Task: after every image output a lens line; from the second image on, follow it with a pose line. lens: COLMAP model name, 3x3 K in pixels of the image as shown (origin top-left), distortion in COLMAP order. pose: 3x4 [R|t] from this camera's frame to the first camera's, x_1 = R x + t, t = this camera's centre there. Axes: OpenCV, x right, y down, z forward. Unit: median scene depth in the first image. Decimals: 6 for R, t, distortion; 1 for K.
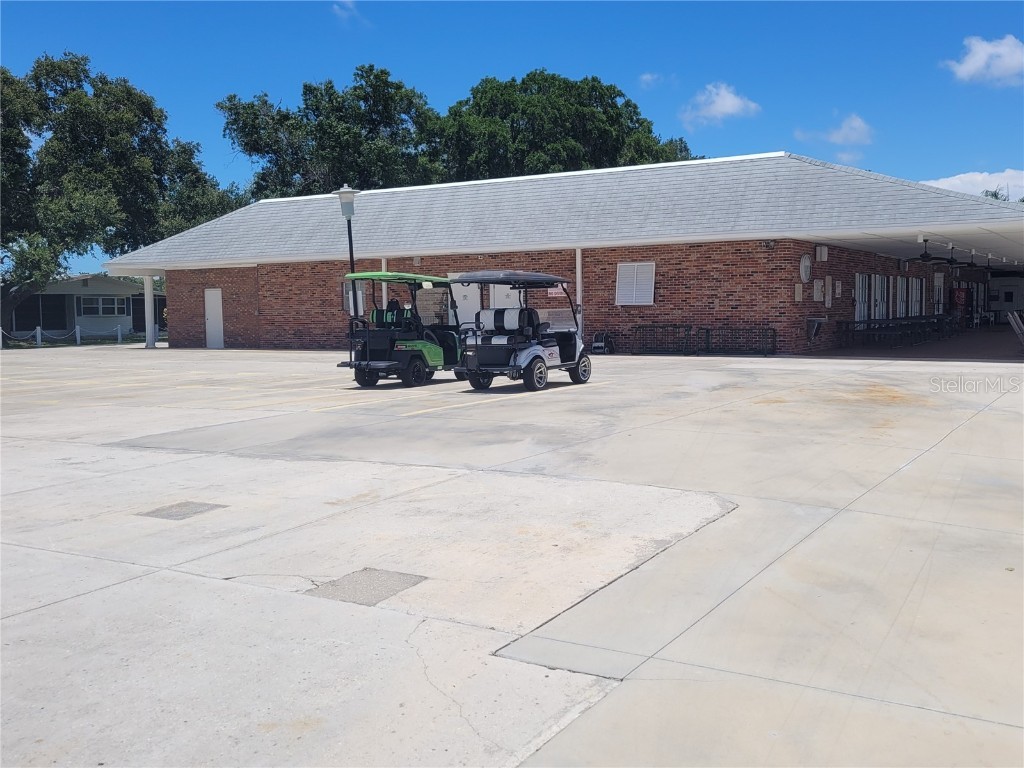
lens RADIAL K [[1039.3, 0, 512.0], [0, 1039.3, 384.0], [0, 0, 1]] dist [0.070103, 0.003441]
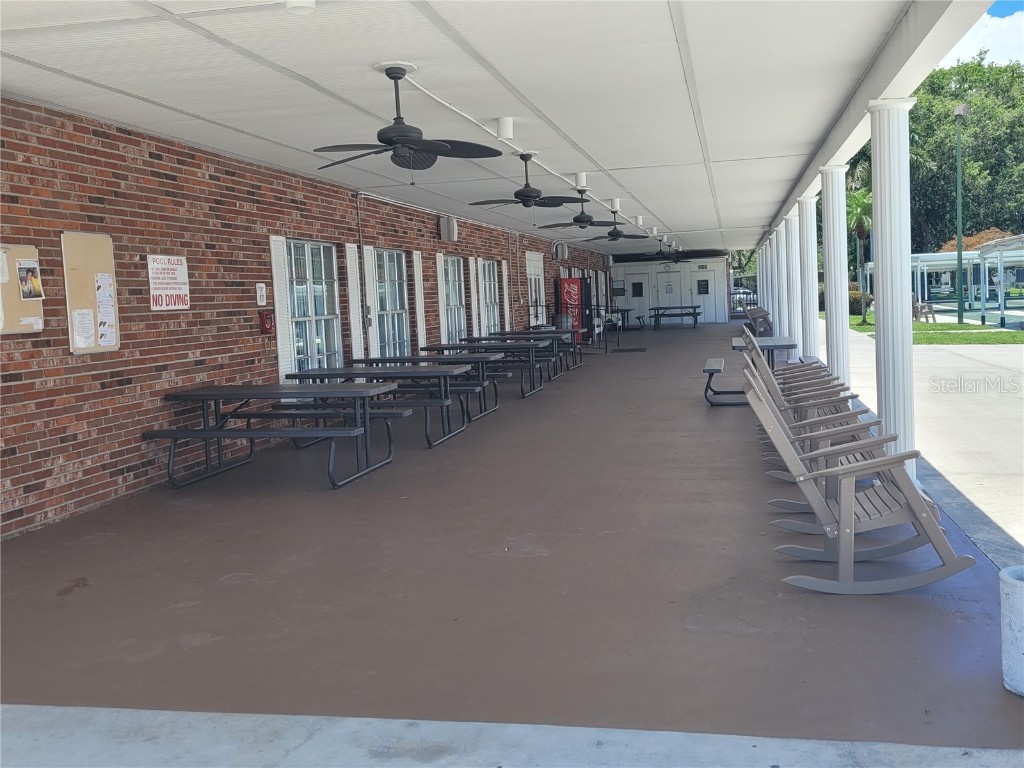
lens RADIAL K [[1039.3, 0, 512.0], [0, 1039.3, 384.0], [0, 0, 1]] dist [0.070103, 0.003441]
pose [[0.944944, -0.067004, 0.320300, 0.207039], [0.067927, 0.997656, 0.008305, -0.039155], [-0.320106, 0.013910, 0.947280, 0.465101]]
